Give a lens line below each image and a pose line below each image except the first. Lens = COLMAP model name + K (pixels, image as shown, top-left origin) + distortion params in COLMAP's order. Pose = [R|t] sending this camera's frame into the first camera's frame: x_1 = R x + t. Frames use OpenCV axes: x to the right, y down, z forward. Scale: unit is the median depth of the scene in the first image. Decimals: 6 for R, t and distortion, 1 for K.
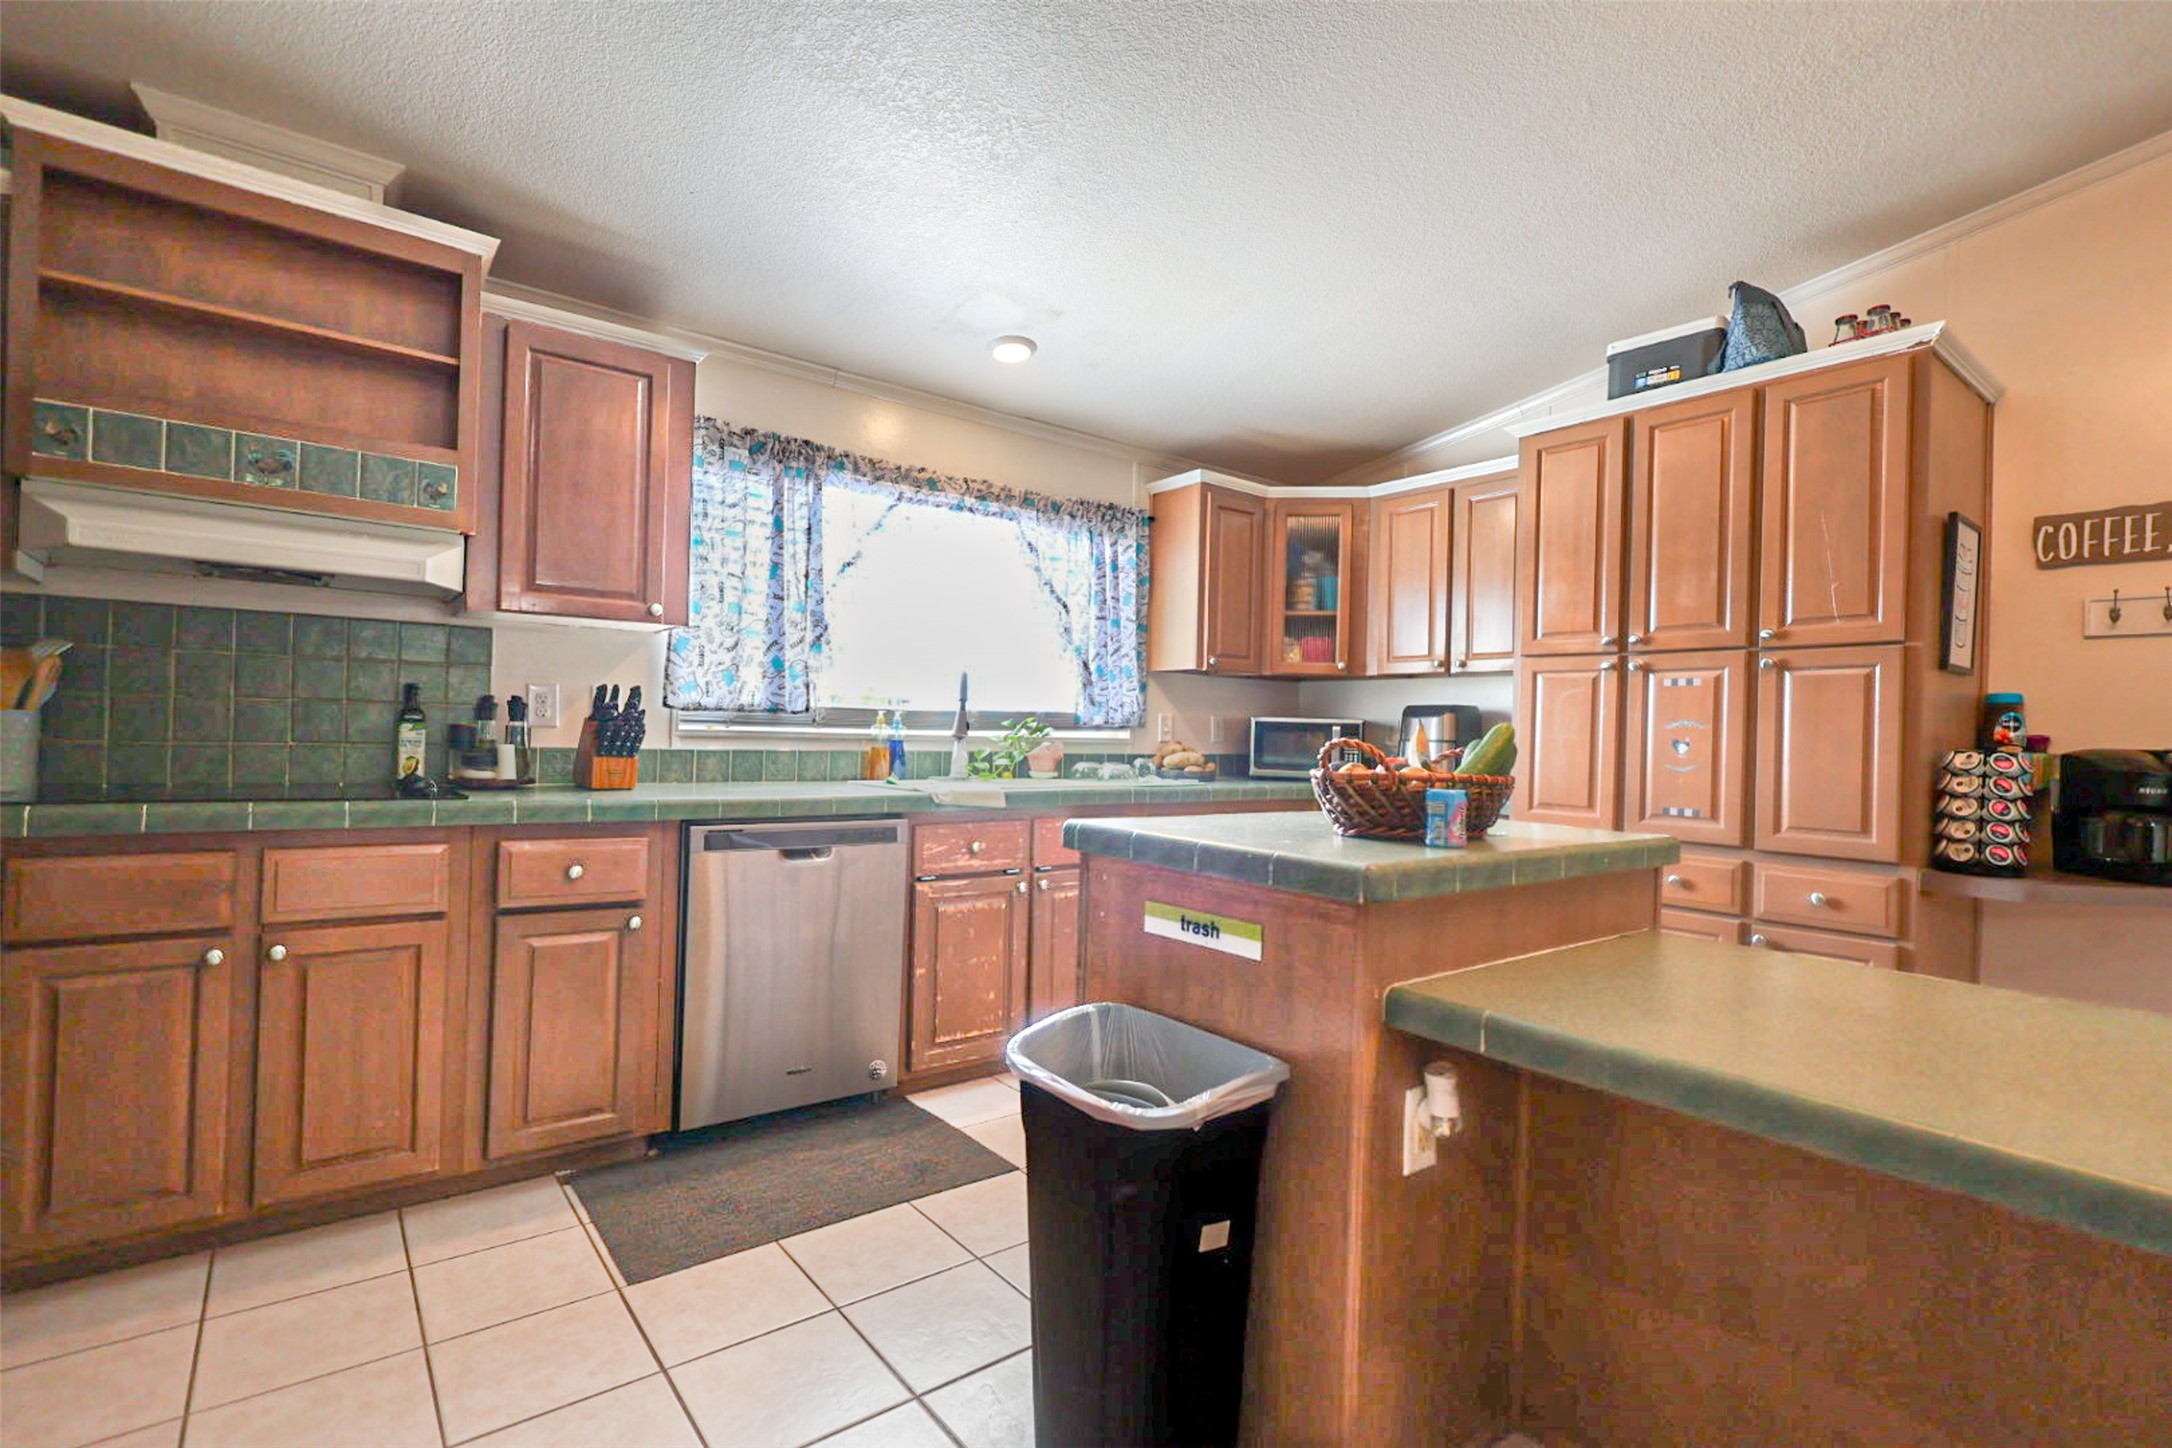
lens RADIAL K [[1007.2, 0, 1098.4], [0, 1007.2, 733.5], [0, 0, 1]] dist [0.003381, 0.000699]
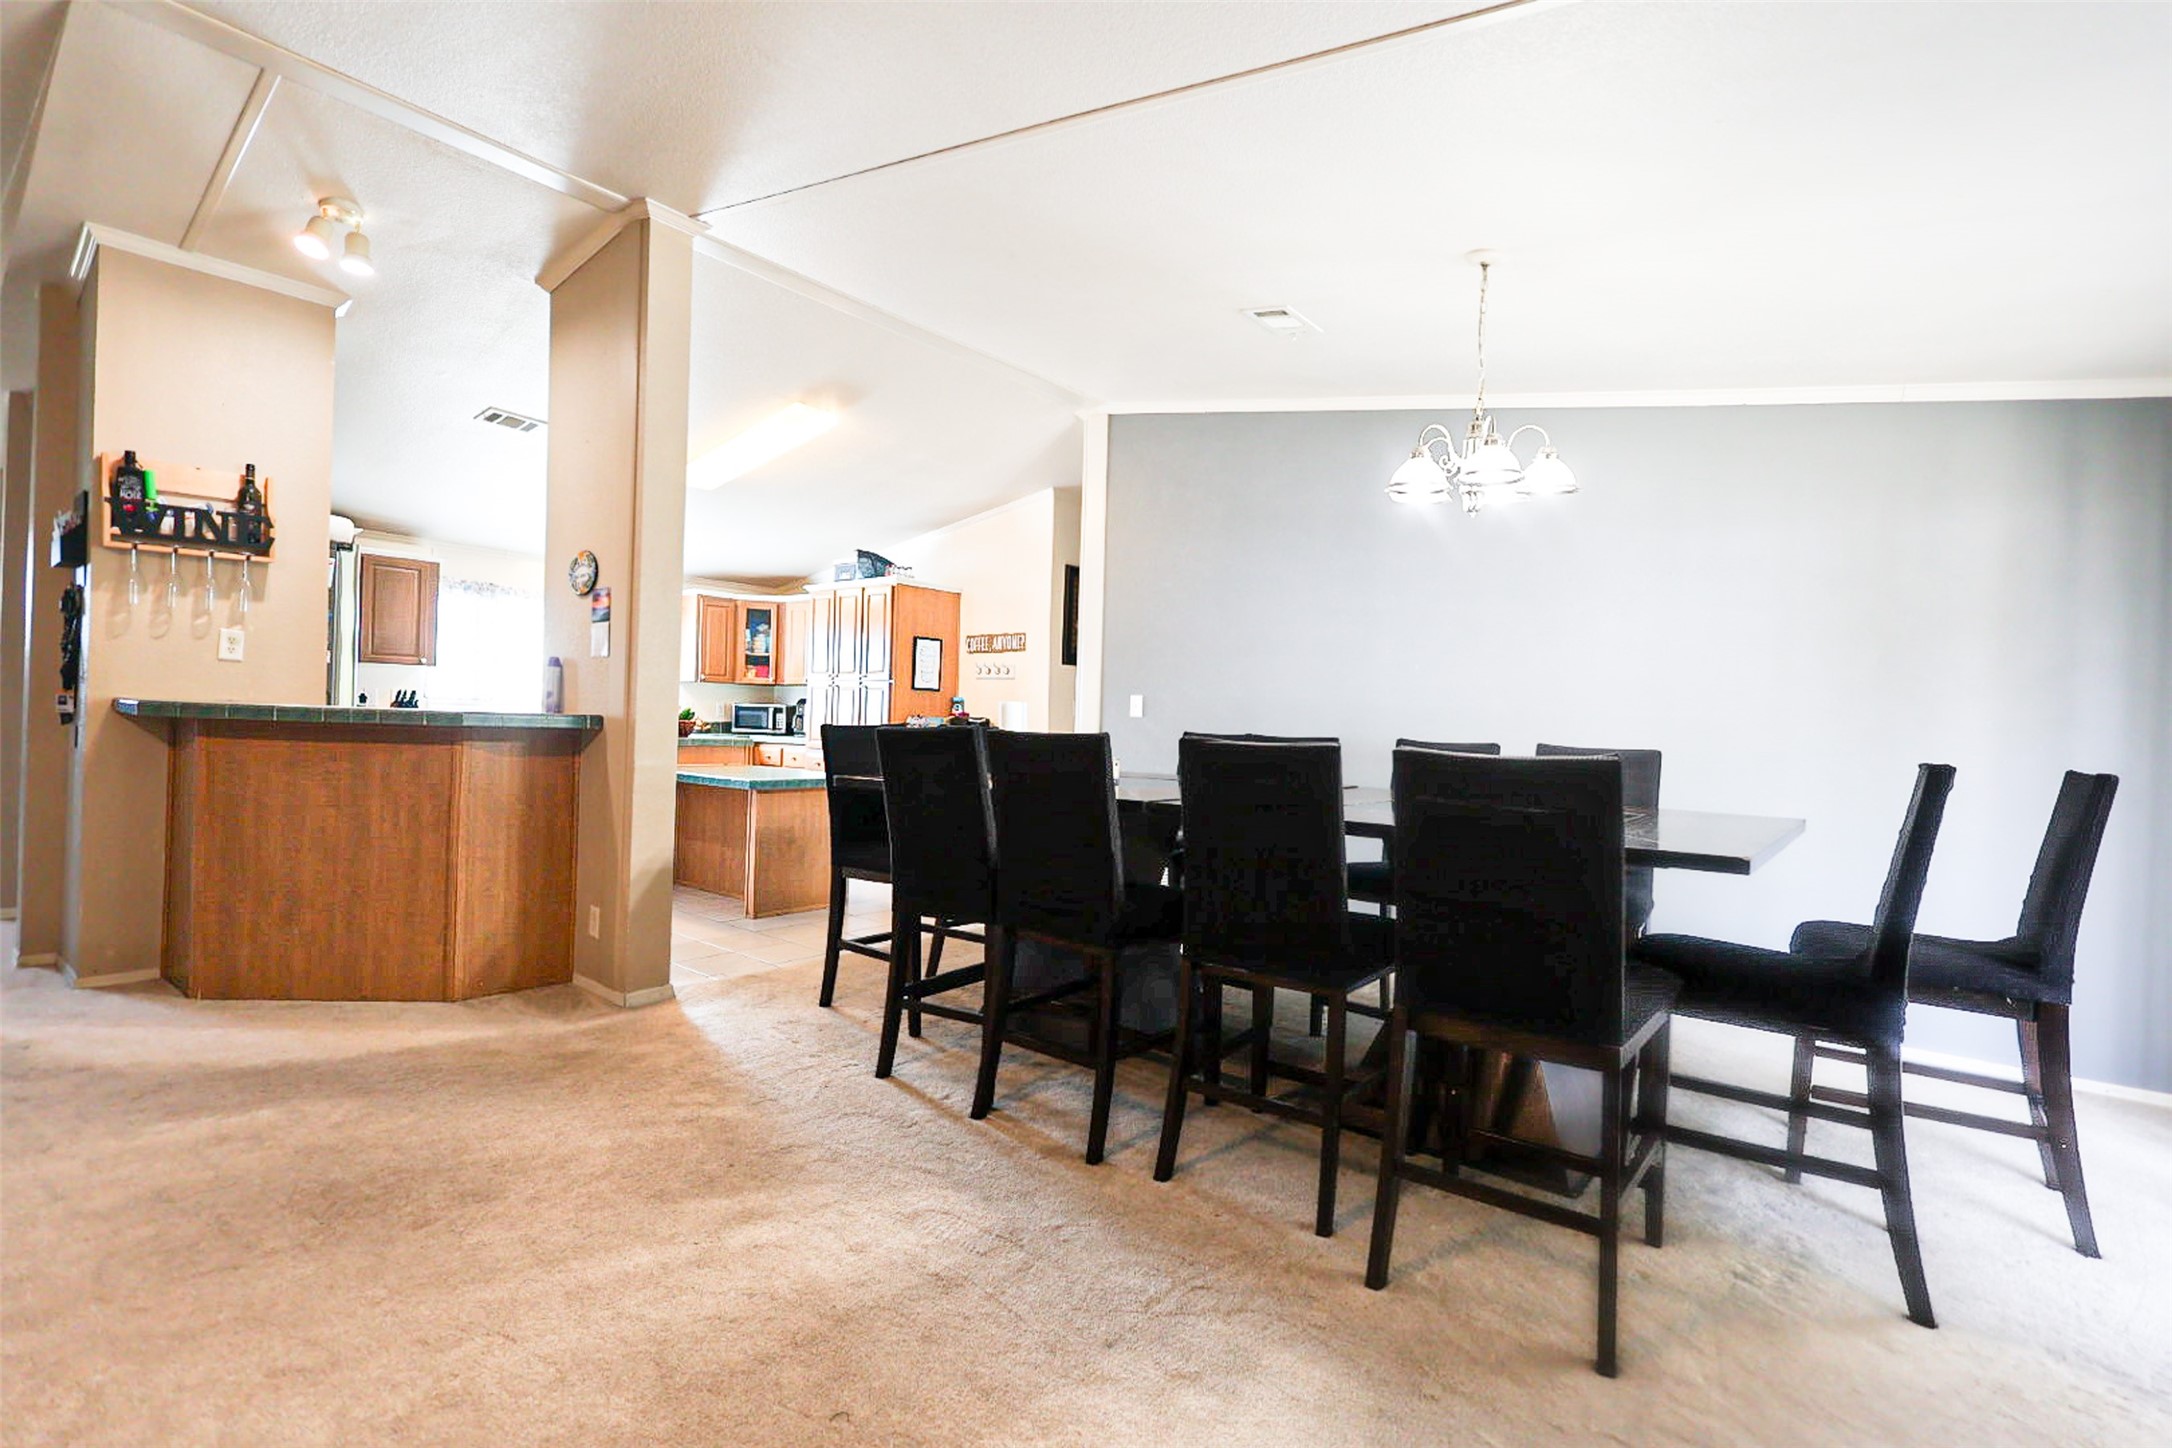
lens RADIAL K [[1007.2, 0, 1098.4], [0, 1007.2, 733.5], [0, 0, 1]] dist [0.003381, 0.000699]
pose [[0.973420, 0.003086, 0.229007, 0.642964], [-0.005678, 0.999927, 0.010661, 0.028656], [-0.228958, -0.011678, 0.973366, -1.872762]]
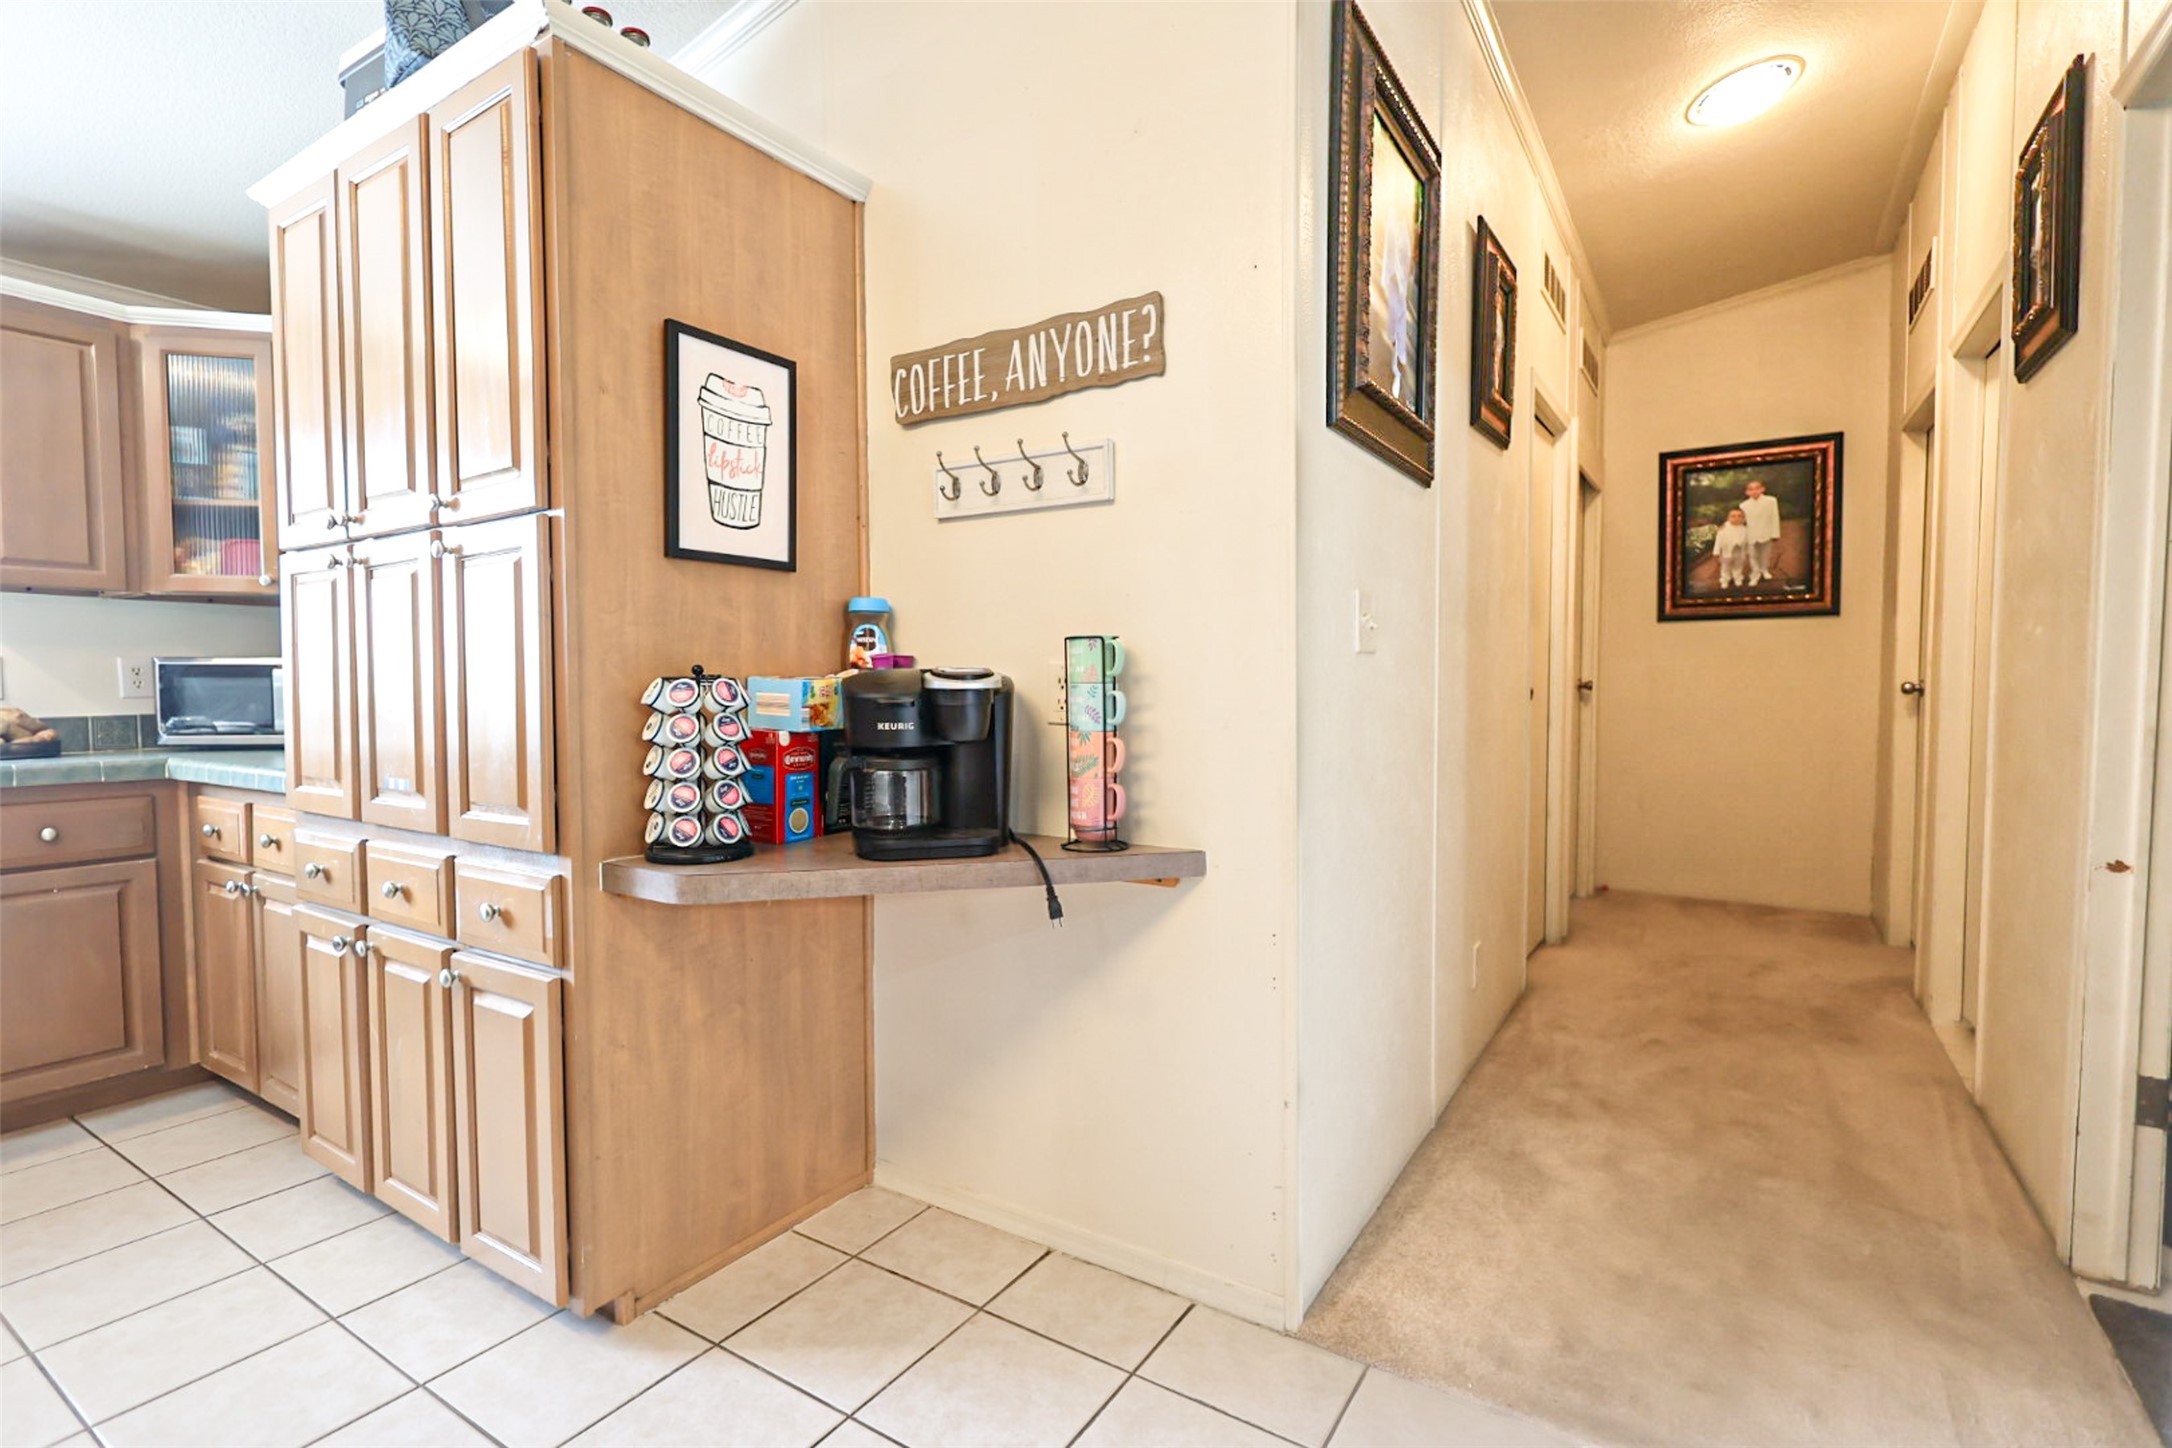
lens RADIAL K [[1007.2, 0, 1098.4], [0, 1007.2, 733.5], [0, 0, 1]] dist [0.003381, 0.000699]
pose [[0.945292, -0.042594, 0.323433, 0.824929], [0.027849, 0.998357, 0.050083, 0.026935], [-0.325035, -0.038336, 0.944925, 0.250230]]
